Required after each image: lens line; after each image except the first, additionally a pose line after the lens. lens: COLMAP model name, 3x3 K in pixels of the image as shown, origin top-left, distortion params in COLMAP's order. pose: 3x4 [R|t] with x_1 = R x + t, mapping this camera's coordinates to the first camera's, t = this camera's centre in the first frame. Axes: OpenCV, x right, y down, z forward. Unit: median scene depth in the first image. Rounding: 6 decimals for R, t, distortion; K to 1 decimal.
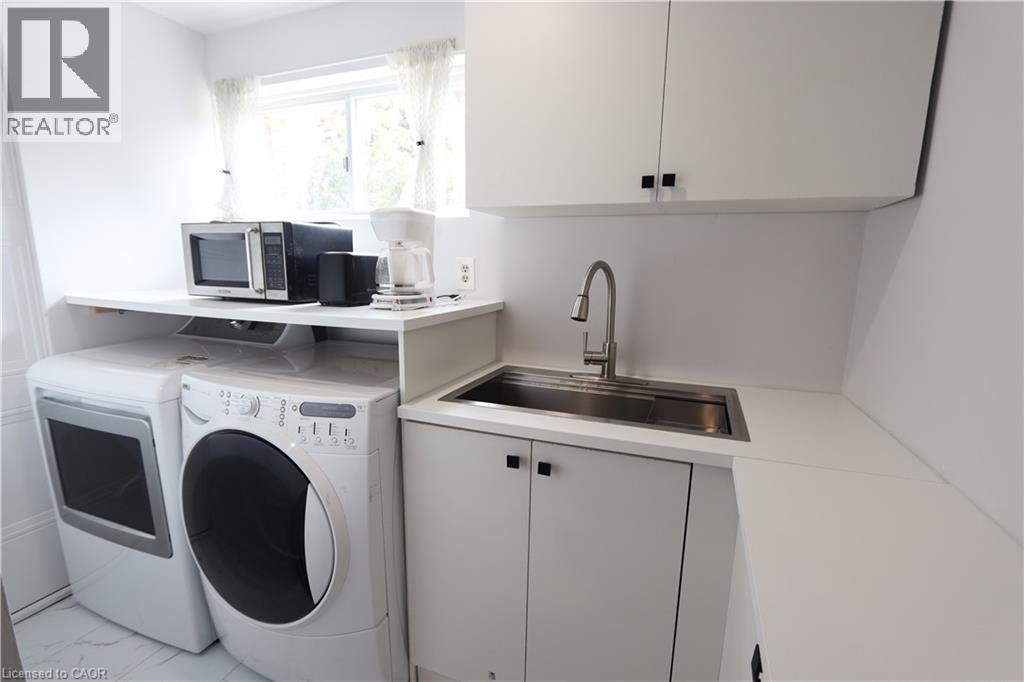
lens RADIAL K [[469.1, 0, 513.6], [0, 469.1, 352.9], [0, 0, 1]] dist [-0.017853, 0.001638]
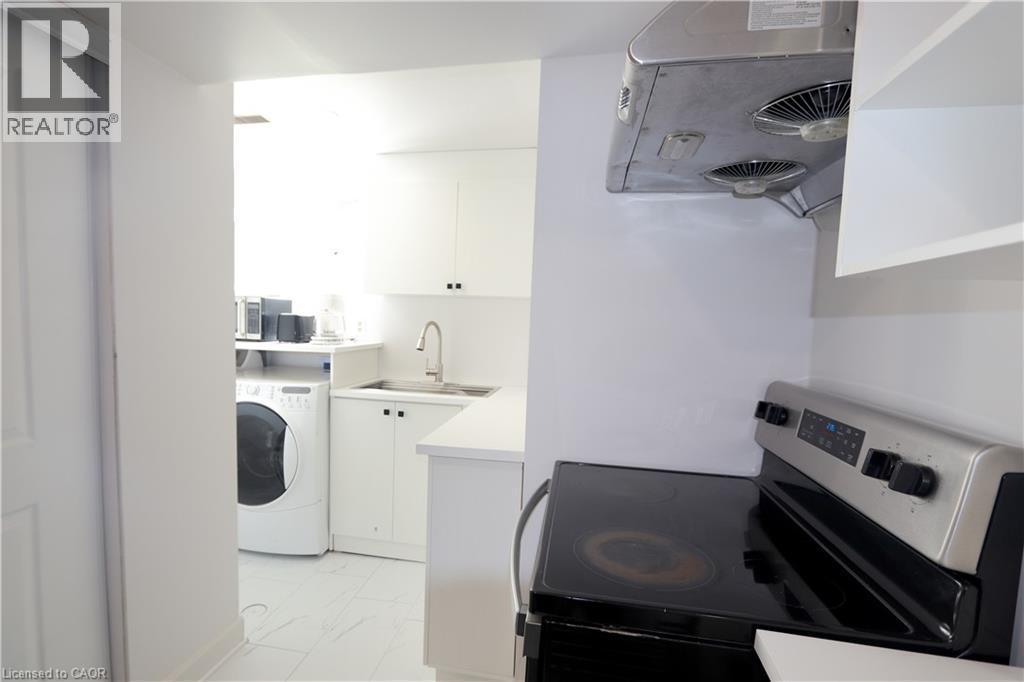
lens RADIAL K [[511.1, 0, 469.2], [0, 511.1, 359.7], [0, 0, 1]] dist [-0.000837, 0.000360]
pose [[0.988506, 0.004631, 0.151109, 0.013824], [0.011282, 0.994484, -0.104280, 0.186664], [-0.150758, 0.104786, 0.983001, -1.092988]]
